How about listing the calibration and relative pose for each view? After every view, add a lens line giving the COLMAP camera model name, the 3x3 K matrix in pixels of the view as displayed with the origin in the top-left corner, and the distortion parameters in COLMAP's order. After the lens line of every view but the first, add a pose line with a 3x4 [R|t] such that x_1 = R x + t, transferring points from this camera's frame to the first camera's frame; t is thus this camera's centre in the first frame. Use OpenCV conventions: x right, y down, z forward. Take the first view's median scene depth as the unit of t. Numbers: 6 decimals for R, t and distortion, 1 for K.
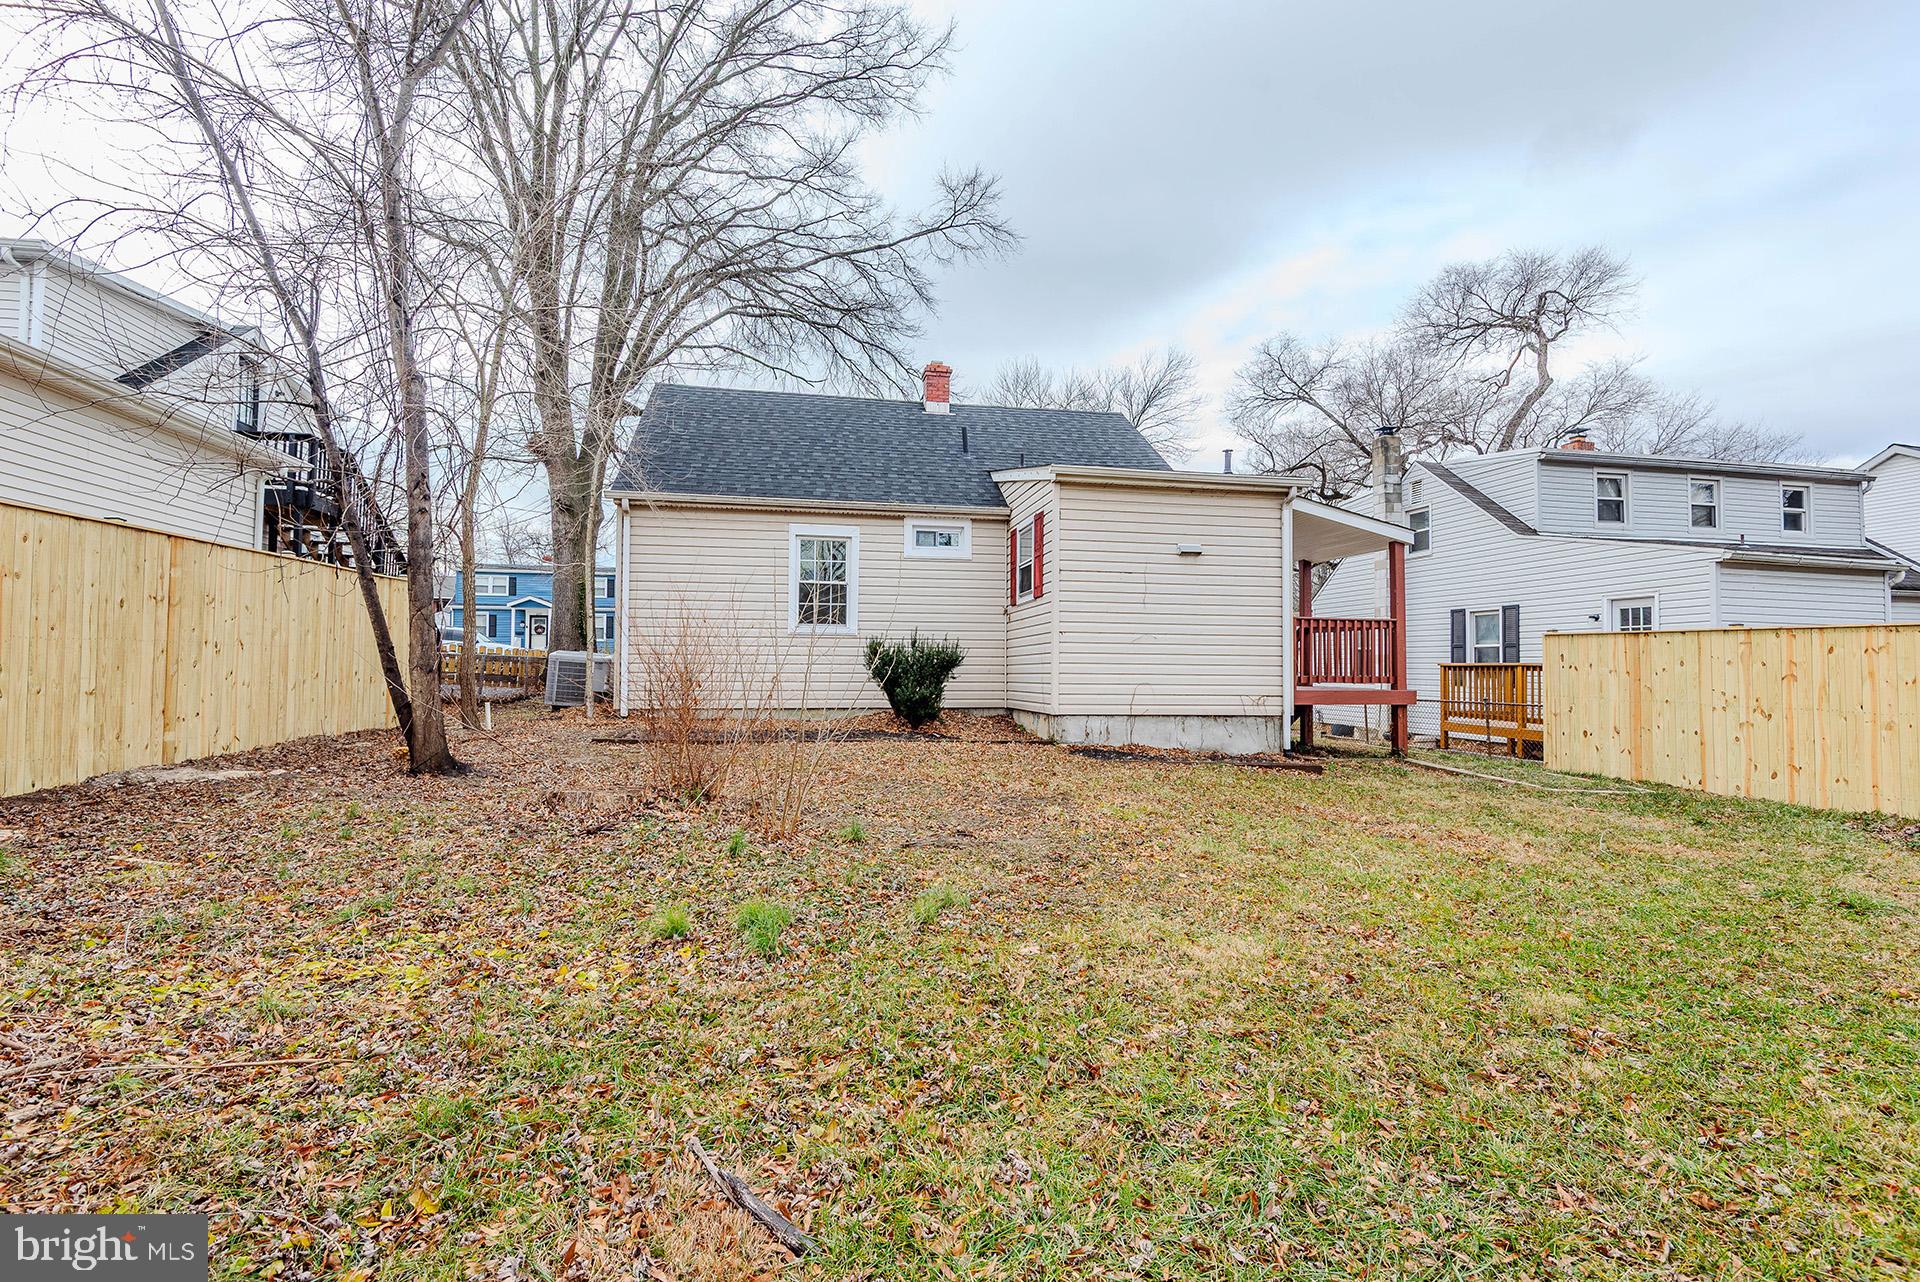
lens RADIAL K [[919.1, 0, 960.9], [0, 919.1, 676.2], [0, 0, 1]] dist [0.001366, -0.010124]
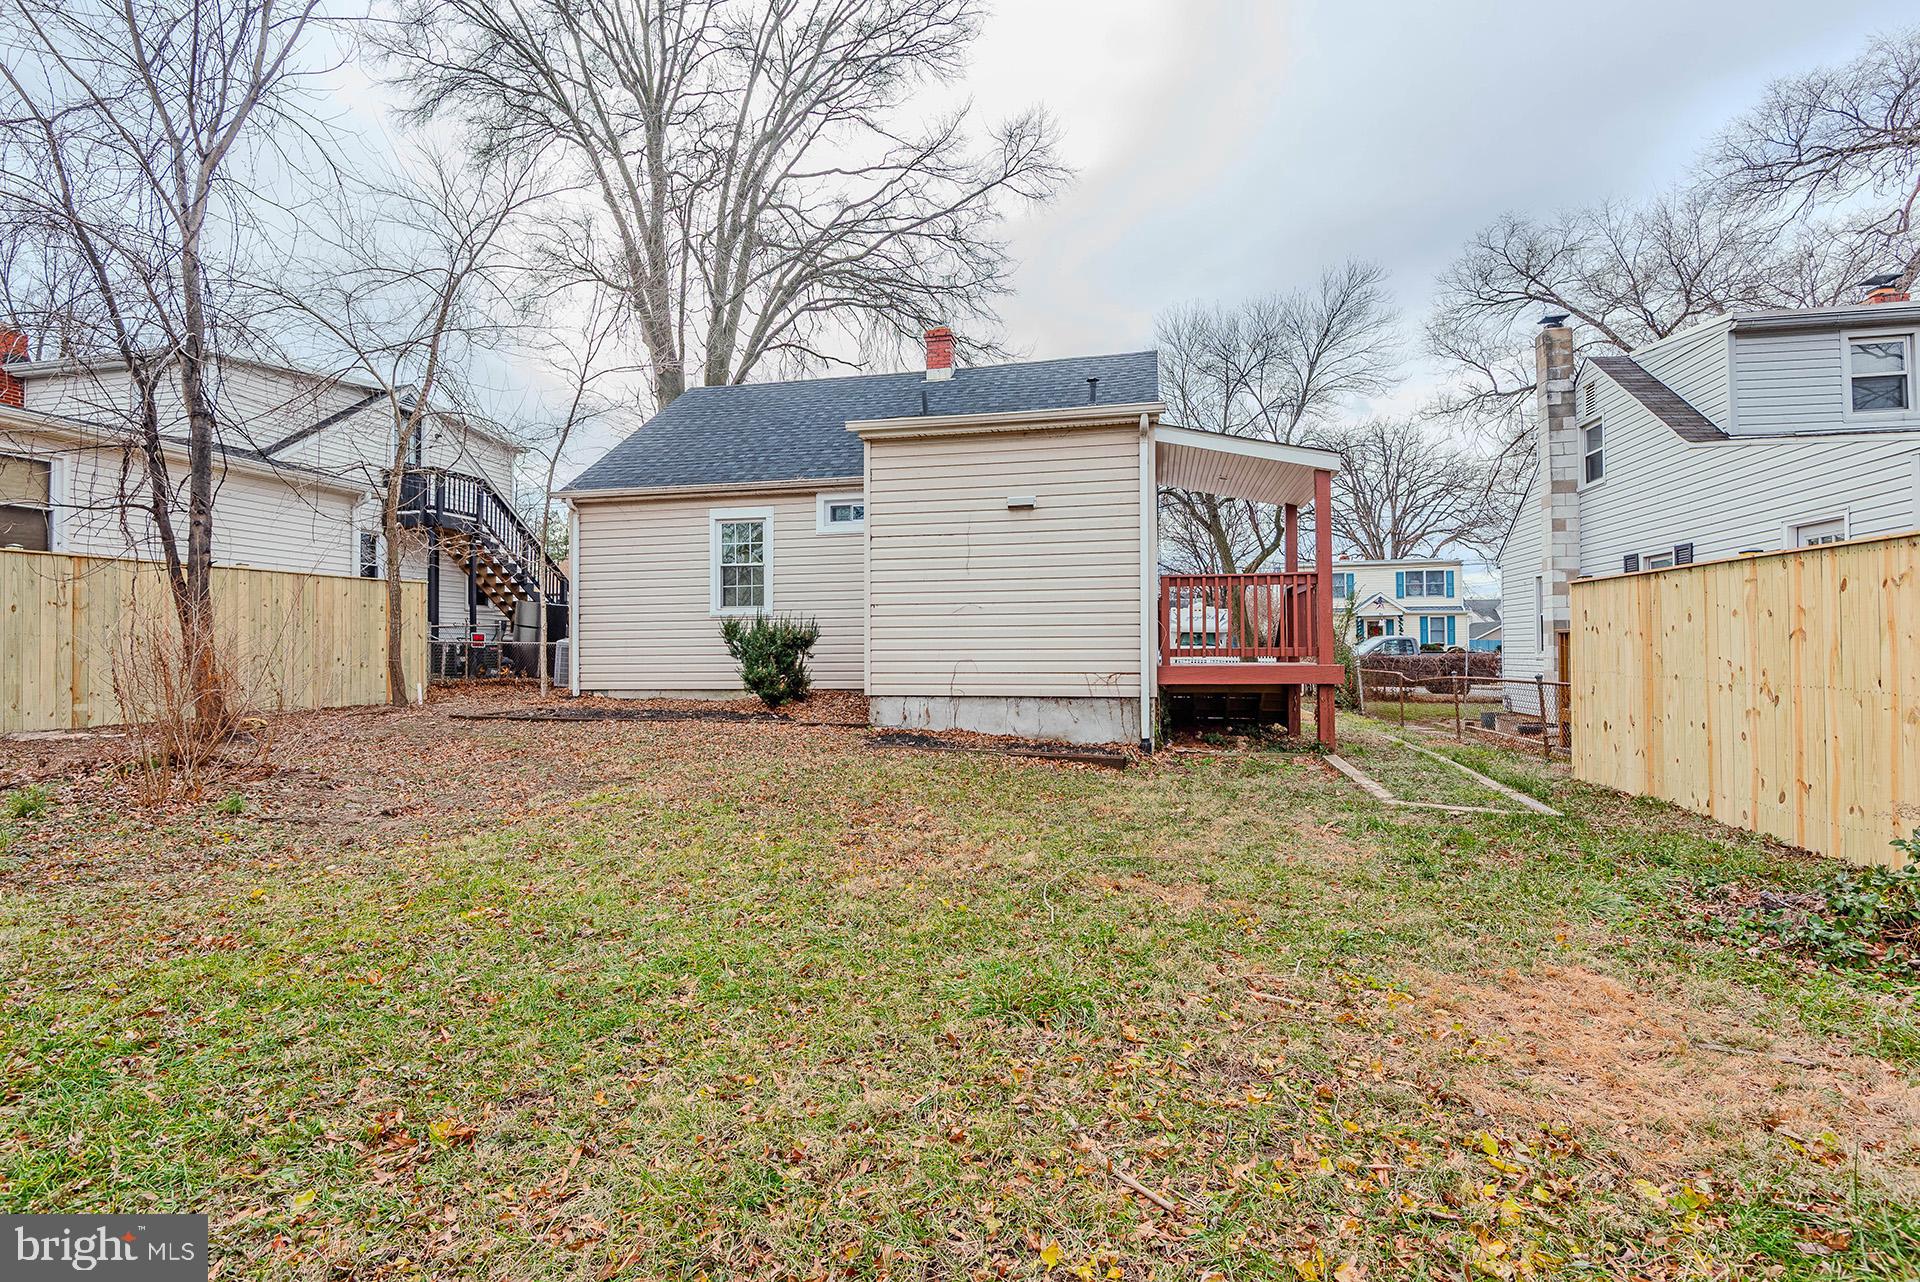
lens RADIAL K [[919.1, 0, 960.9], [0, 919.1, 676.2], [0, 0, 1]] dist [0.001366, -0.010124]
pose [[0.915258, -0.005939, -0.402824, 0.531449], [0.011662, 0.999863, 0.011755, 0.012592], [0.402699, -0.015457, 0.915202, 0.190349]]
